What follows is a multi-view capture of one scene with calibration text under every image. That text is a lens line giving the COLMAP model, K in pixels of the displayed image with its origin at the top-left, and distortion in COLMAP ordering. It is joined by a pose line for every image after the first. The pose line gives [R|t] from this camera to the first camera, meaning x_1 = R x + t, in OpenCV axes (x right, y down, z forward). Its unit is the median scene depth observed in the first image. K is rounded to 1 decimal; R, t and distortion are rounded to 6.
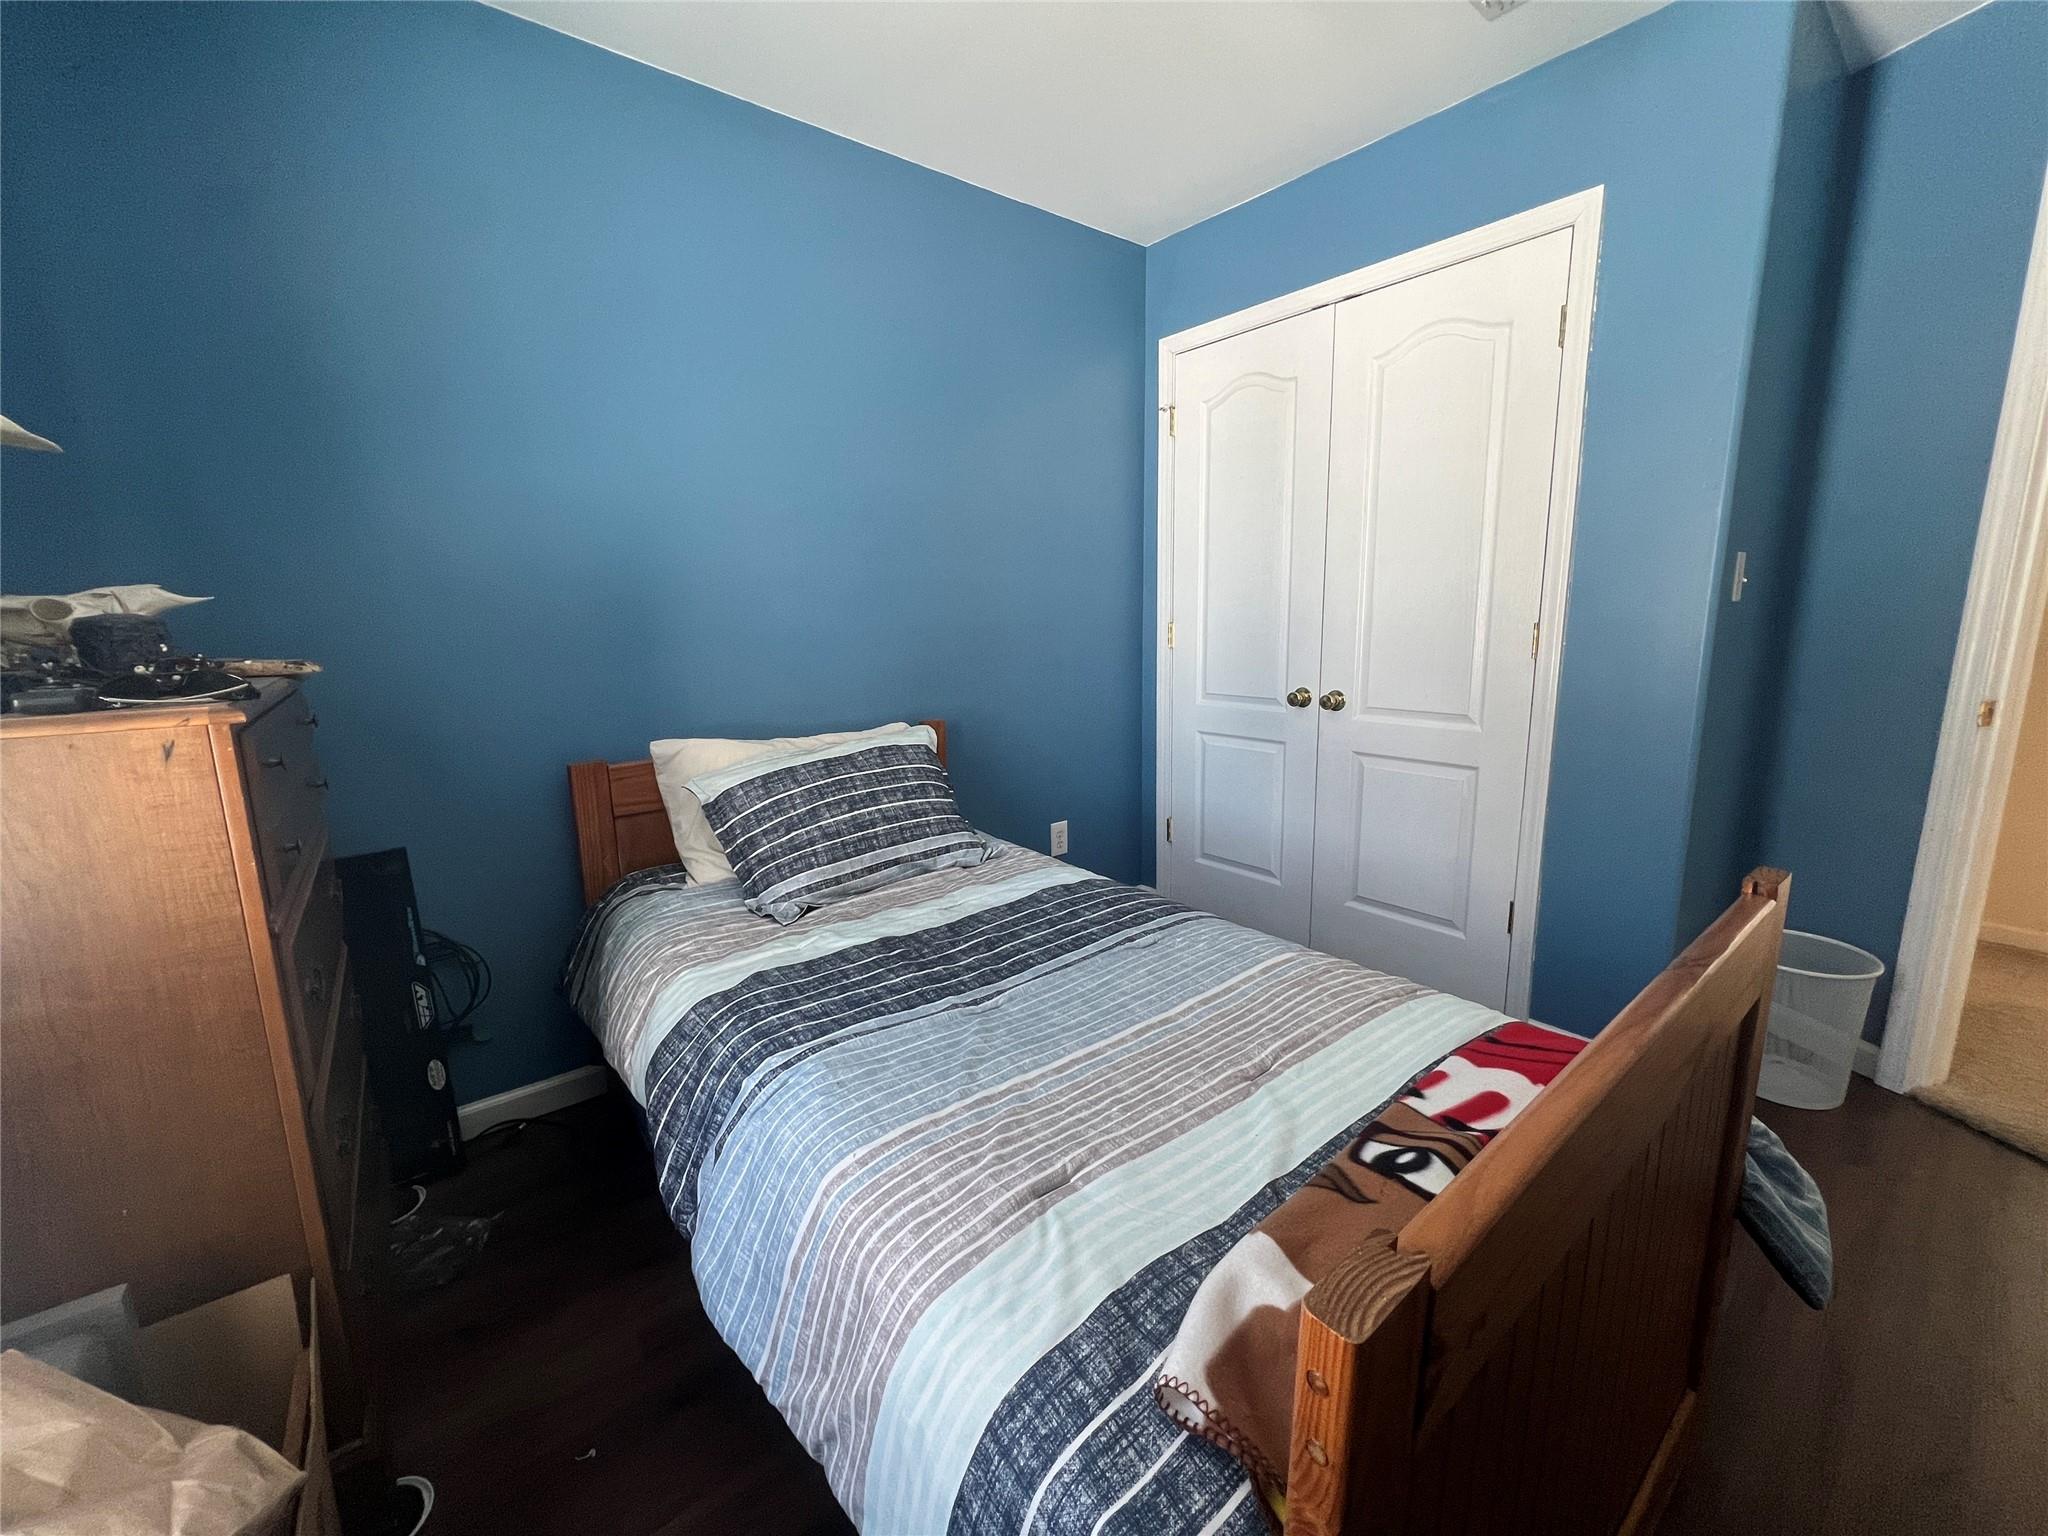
lens RADIAL K [[825.5, 0, 1021.5], [0, 825.5, 760.7], [0, 0, 1]] dist [-0.000348, 0.000802]
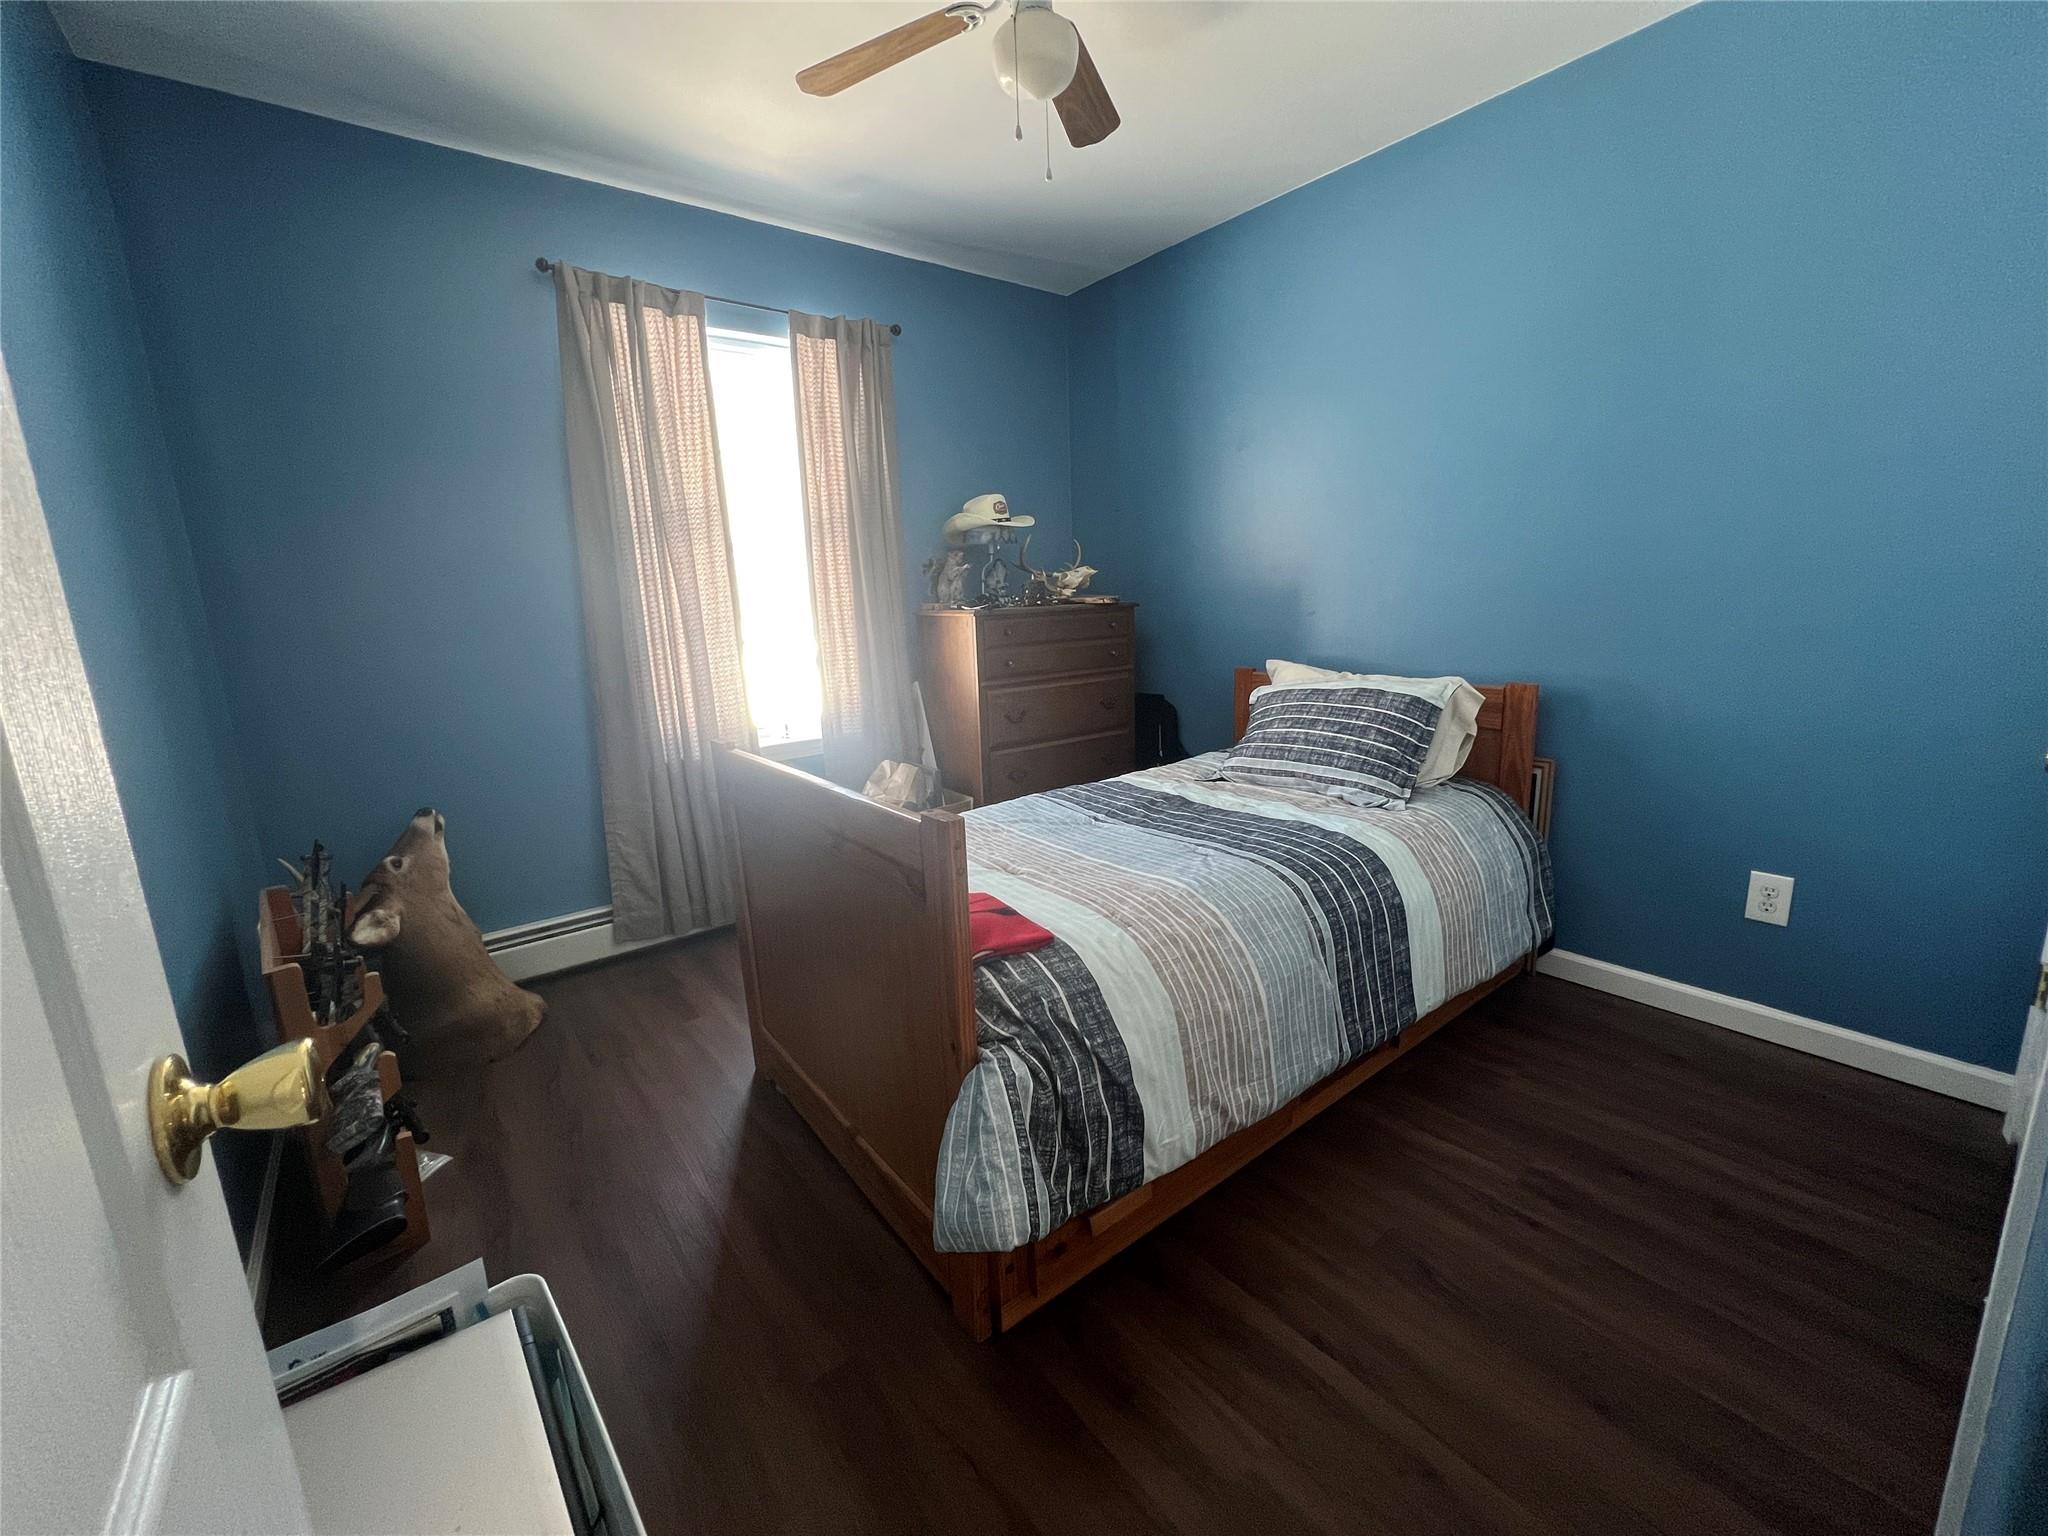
lens RADIAL K [[825.5, 0, 1023.3], [0, 825.5, 763.8], [0, 0, 1]] dist [-0.000348, 0.000802]
pose [[-0.023875, 0.220652, -0.975060, 1.163588], [-0.149213, 0.963627, 0.221718, -0.118108], [0.988517, 0.150785, 0.009917, 0.630462]]
